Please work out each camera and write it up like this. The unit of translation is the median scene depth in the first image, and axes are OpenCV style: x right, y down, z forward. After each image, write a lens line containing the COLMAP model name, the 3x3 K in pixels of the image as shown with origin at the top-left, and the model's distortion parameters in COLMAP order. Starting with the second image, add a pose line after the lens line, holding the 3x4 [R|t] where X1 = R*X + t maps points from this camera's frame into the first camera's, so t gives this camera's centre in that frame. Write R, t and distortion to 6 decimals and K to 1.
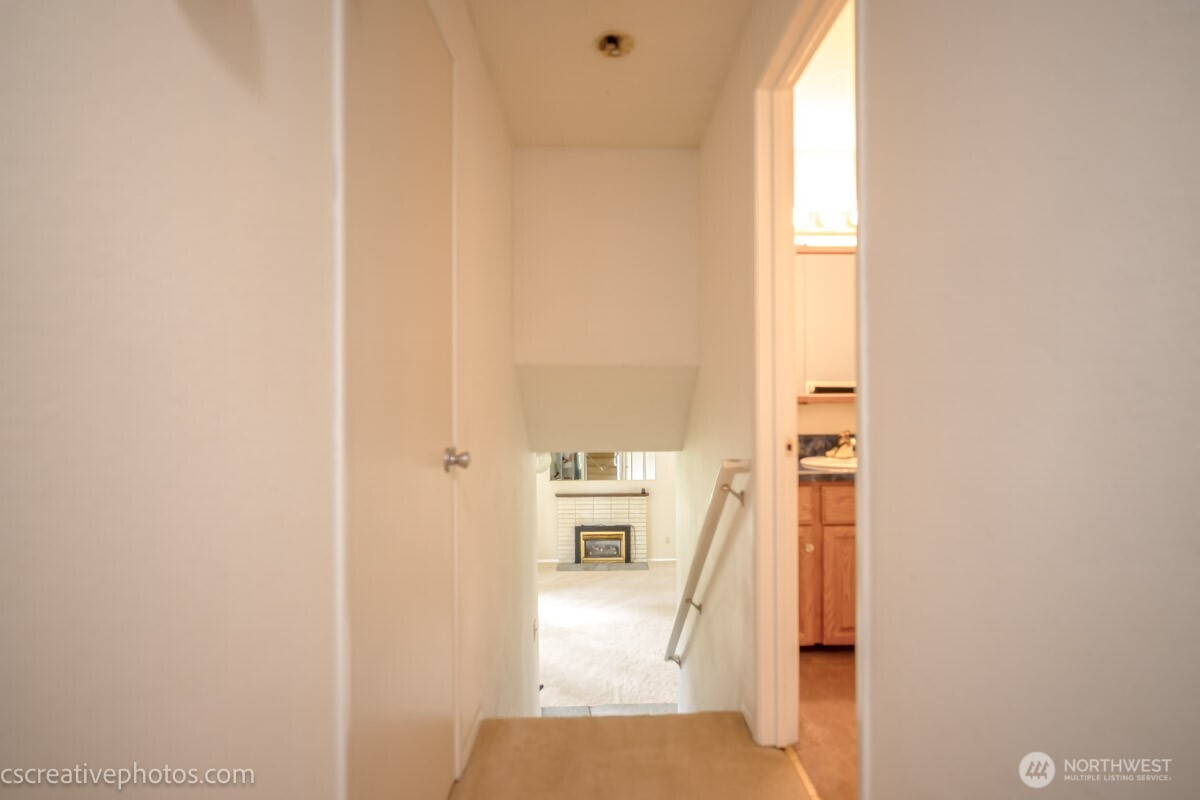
lens RADIAL K [[608.1, 0, 600.0], [0, 608.1, 400.0], [0, 0, 1]] dist [-0.001114, -0.000187]
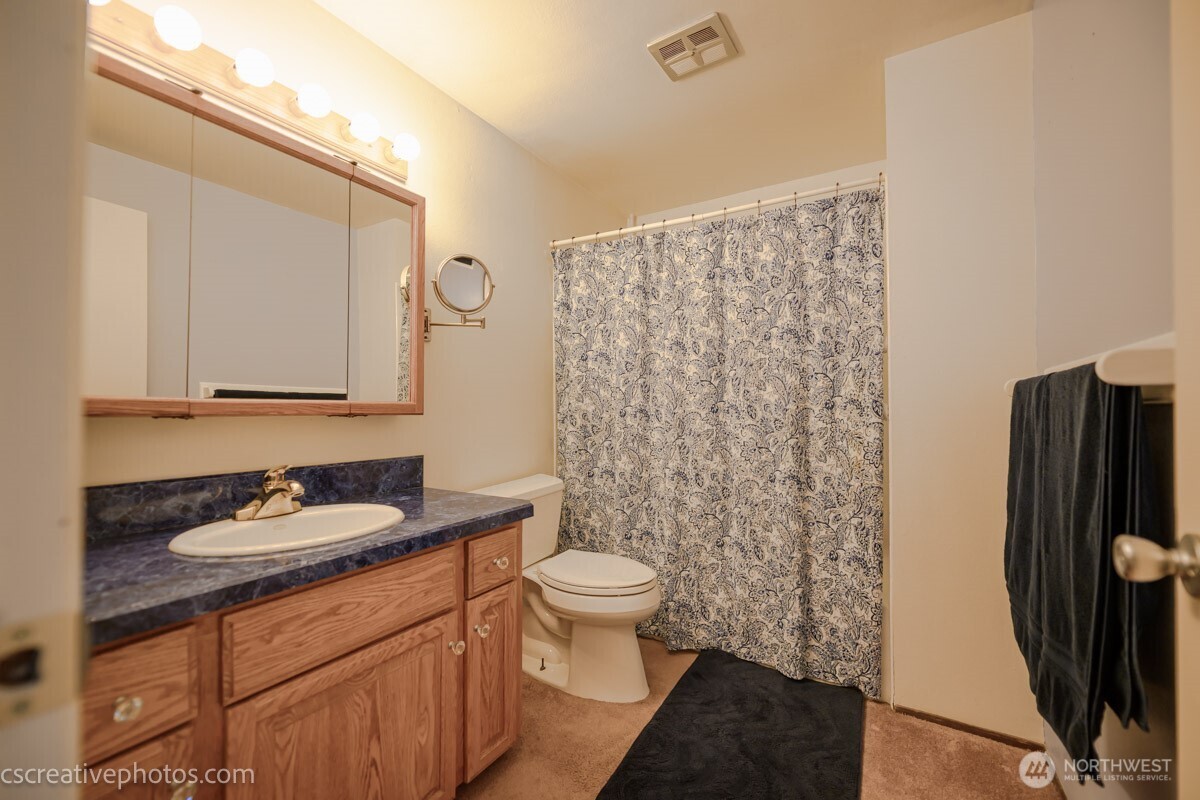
lens RADIAL K [[480.6, 0, 600.0], [0, 480.6, 400.0], [0, 0, 1]] dist [0.000131, 0.000004]
pose [[0.526714, 0.018803, 0.849835, 0.193643], [-0.009316, 0.999823, -0.016348, -0.004068], [-0.849992, 0.000693, 0.526796, 0.542257]]
